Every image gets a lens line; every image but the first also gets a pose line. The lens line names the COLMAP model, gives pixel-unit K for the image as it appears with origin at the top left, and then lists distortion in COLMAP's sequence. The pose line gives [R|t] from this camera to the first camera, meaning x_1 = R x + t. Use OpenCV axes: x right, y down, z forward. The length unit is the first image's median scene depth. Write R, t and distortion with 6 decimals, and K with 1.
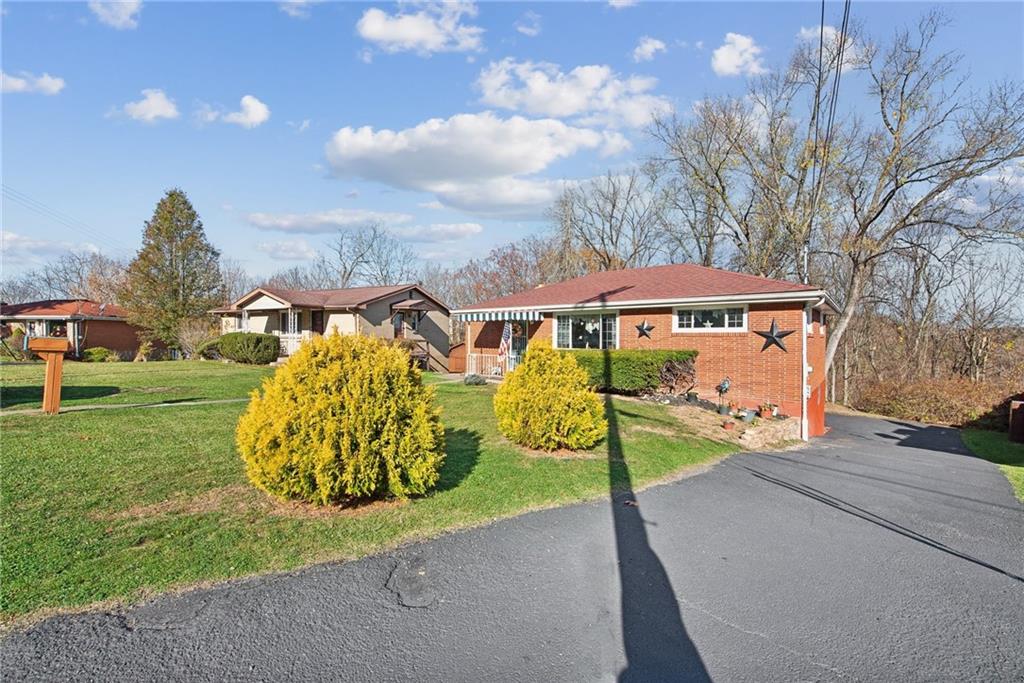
lens RADIAL K [[421.0, 0, 508.4], [0, 421.0, 338.8], [0, 0, 1]] dist [-0.002391, -0.000348]
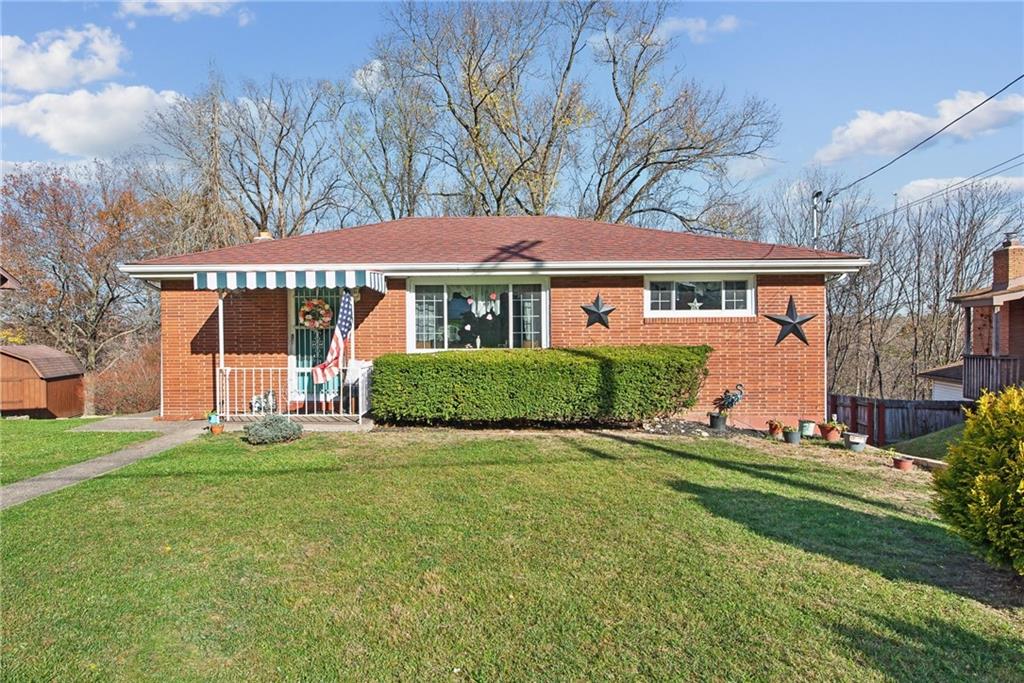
lens RADIAL K [[575.2, 0, 512.0], [0, 575.2, 341.5], [0, 0, 1]] dist [0.059333, 0.000075]
pose [[0.759067, -0.017995, 0.650764, -0.293429], [0.012138, 0.999835, 0.013490, 0.006066], [-0.650900, -0.002341, 0.759160, 0.466094]]
